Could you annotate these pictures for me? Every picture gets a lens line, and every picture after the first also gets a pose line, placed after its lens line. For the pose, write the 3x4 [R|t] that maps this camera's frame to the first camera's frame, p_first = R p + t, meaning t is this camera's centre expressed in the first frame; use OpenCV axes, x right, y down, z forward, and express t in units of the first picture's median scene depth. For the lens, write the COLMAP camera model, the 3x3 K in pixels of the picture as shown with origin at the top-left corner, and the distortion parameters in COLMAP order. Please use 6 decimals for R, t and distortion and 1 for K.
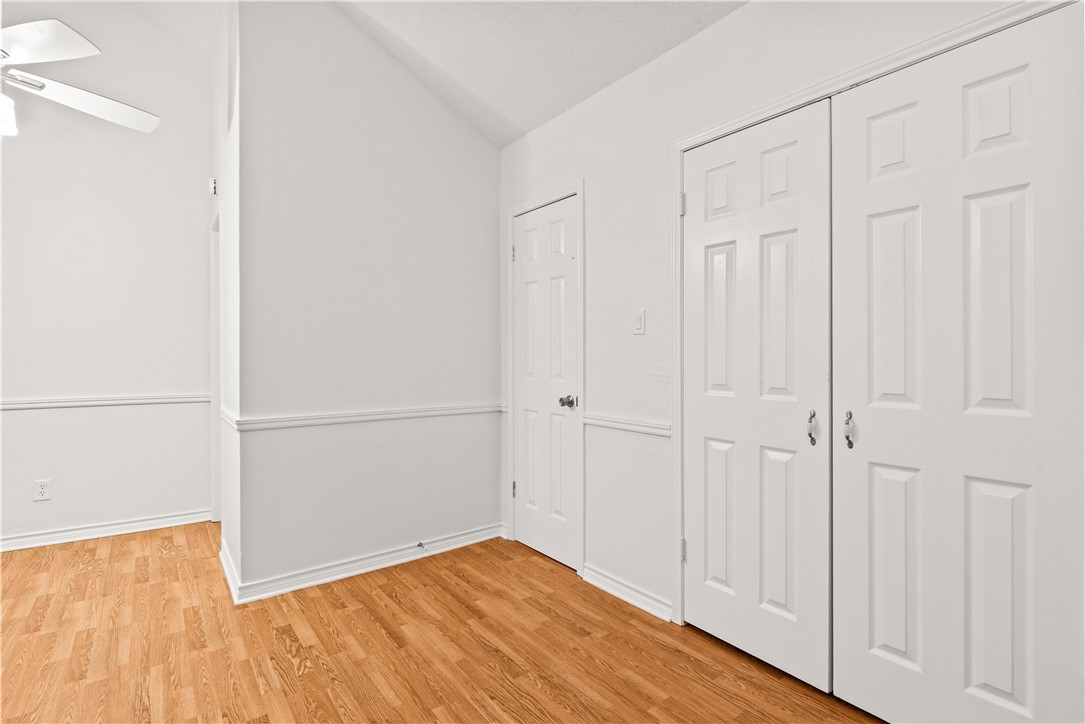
lens RADIAL K [[533.8, 0, 546.1], [0, 533.8, 360.7], [0, 0, 1]] dist [0.000644, -0.001318]
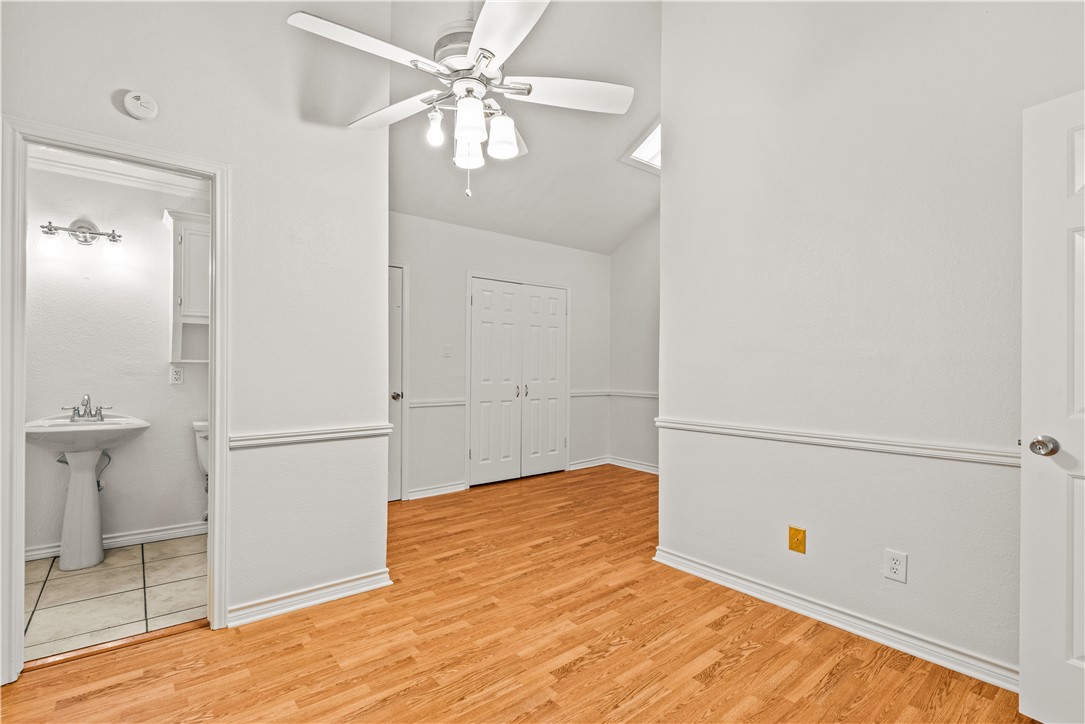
lens RADIAL K [[507.0, 0, 545.7], [0, 507.0, 364.7], [0, 0, 1]] dist [-0.001825, -0.000100]
pose [[-0.064096, -0.000448, 0.997944, -1.871351], [0.001738, 0.999998, 0.000560, -0.022335], [-0.997942, 0.001770, -0.064096, 0.807691]]
